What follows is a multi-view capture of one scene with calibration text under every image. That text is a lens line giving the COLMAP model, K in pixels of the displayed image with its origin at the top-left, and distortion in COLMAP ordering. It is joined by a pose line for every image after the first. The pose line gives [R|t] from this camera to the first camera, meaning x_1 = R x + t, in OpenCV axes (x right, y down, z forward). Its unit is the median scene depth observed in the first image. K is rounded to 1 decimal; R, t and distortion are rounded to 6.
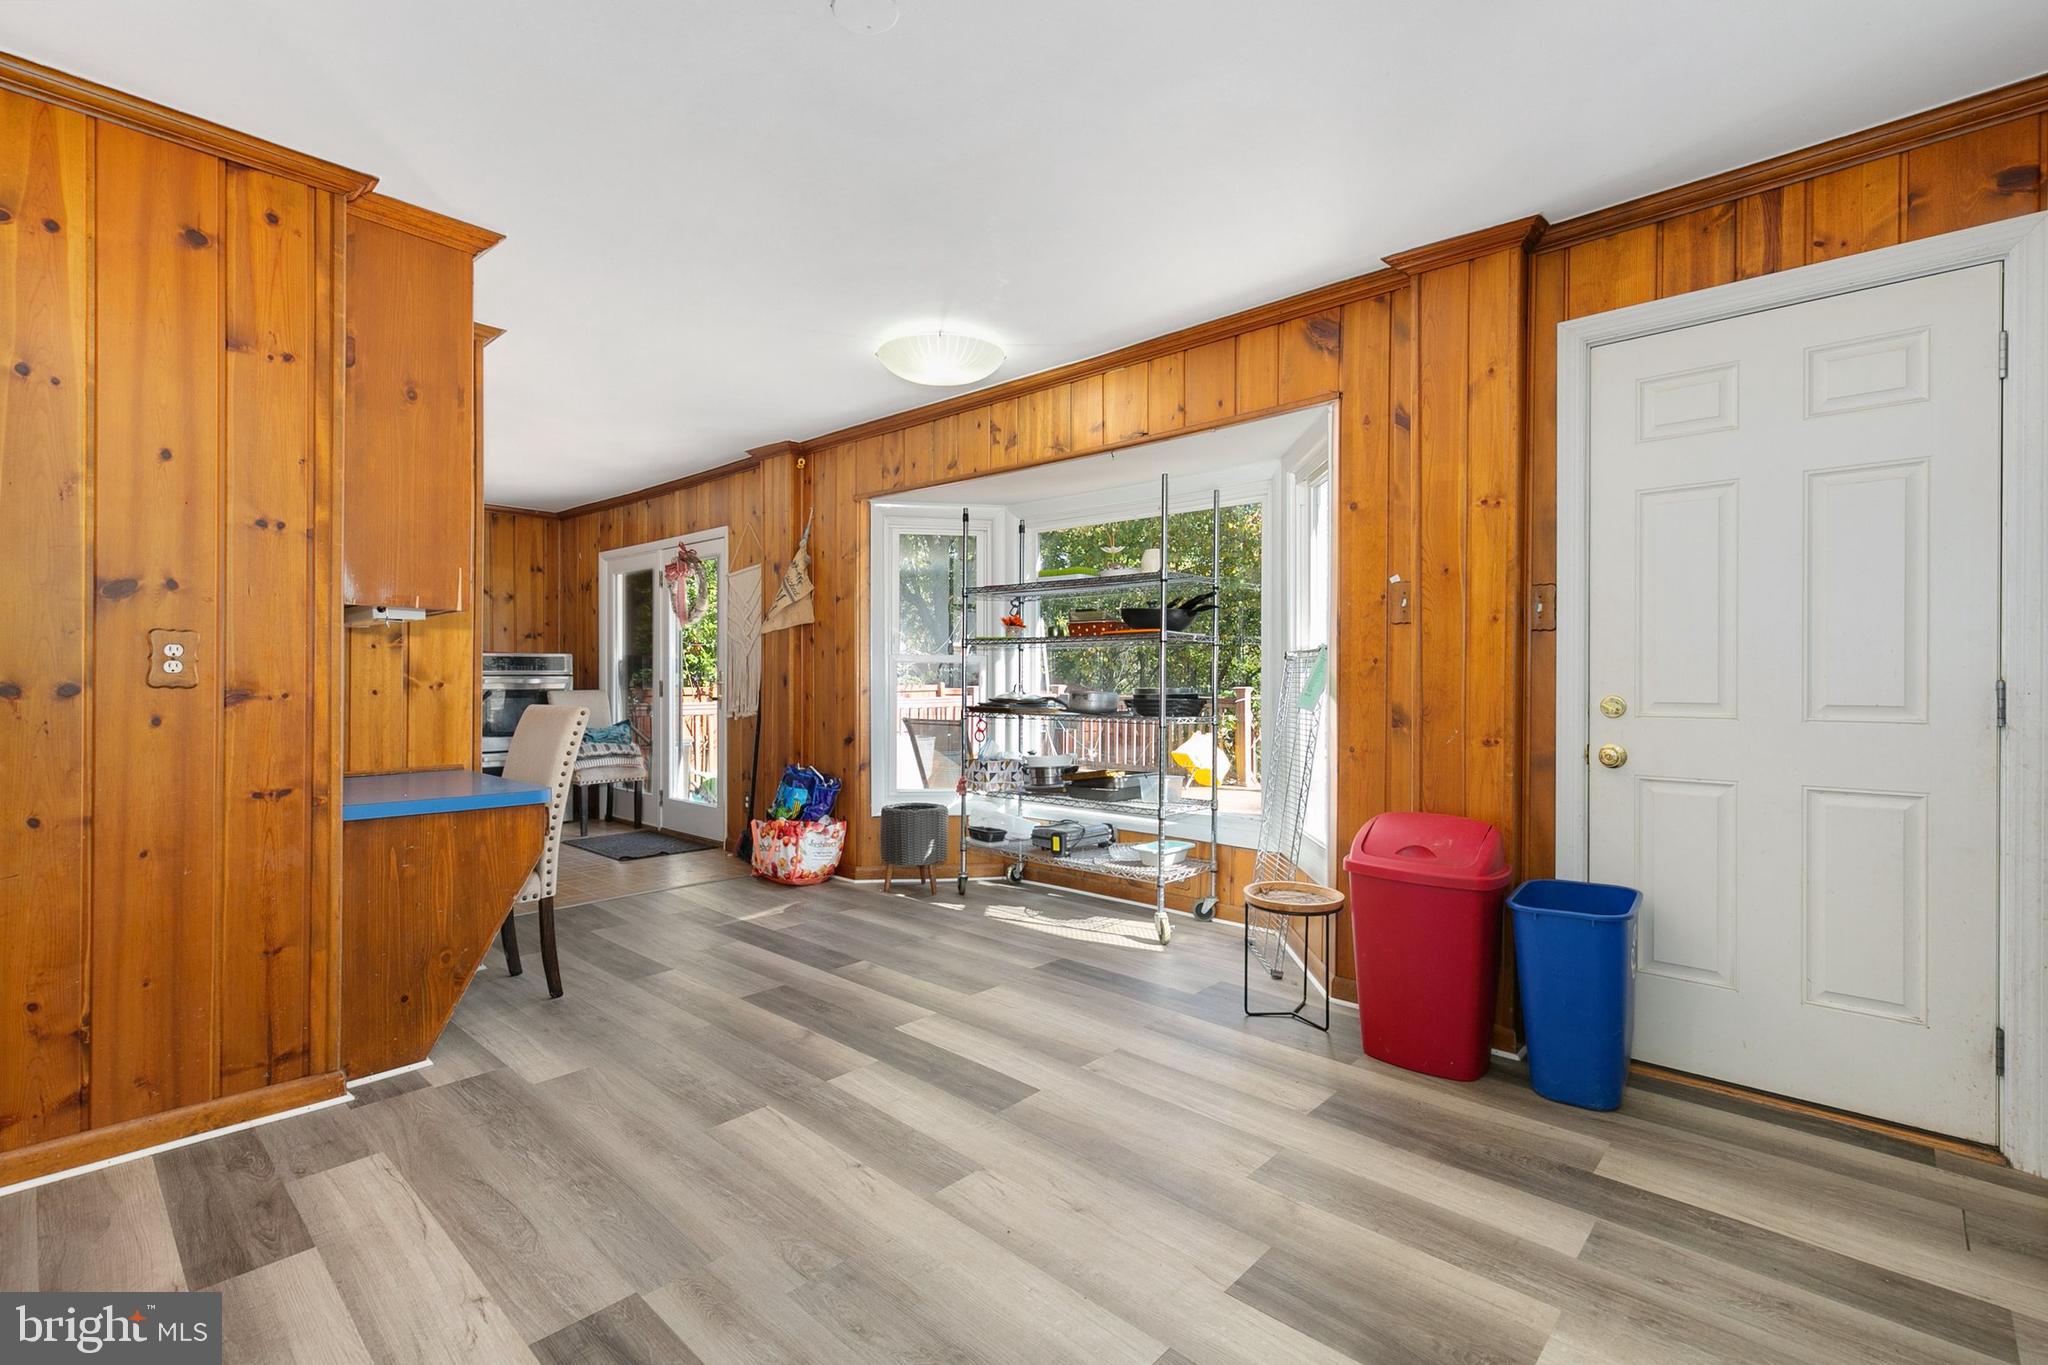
lens RADIAL K [[921.3, 0, 1015.9], [0, 921.3, 680.6], [0, 0, 1]] dist [0.014501, -0.000196]
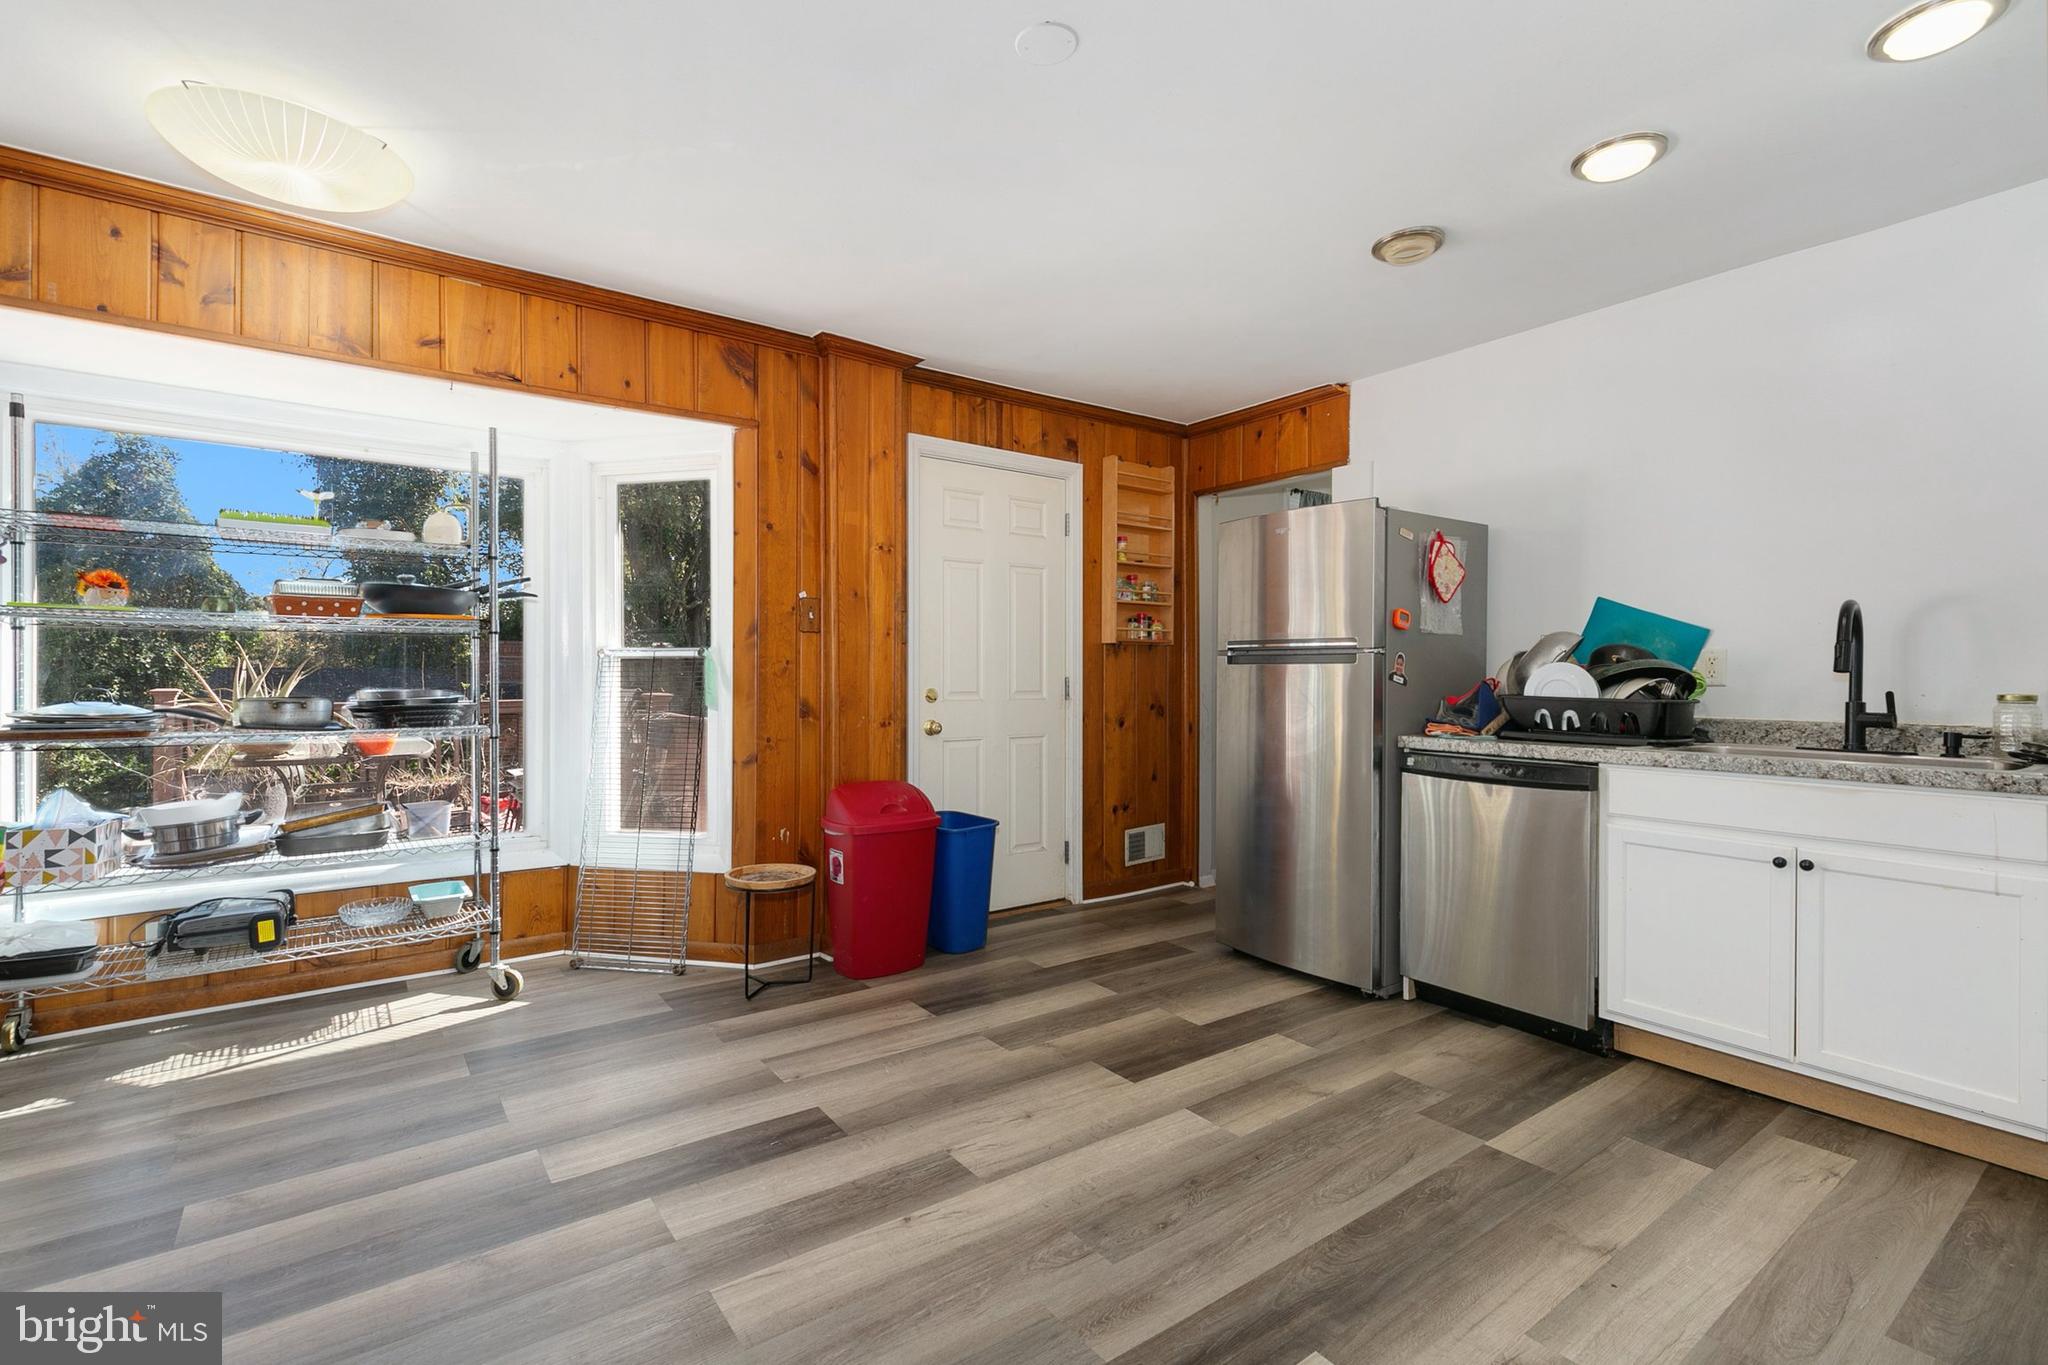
lens RADIAL K [[921.3, 0, 1015.9], [0, 921.3, 680.6], [0, 0, 1]] dist [0.014501, -0.000196]
pose [[0.190206, -0.006000, 0.981726, -0.786472], [0.002627, 0.999981, 0.005603, -0.004851], [-0.981741, 0.001514, 0.190218, 0.549640]]
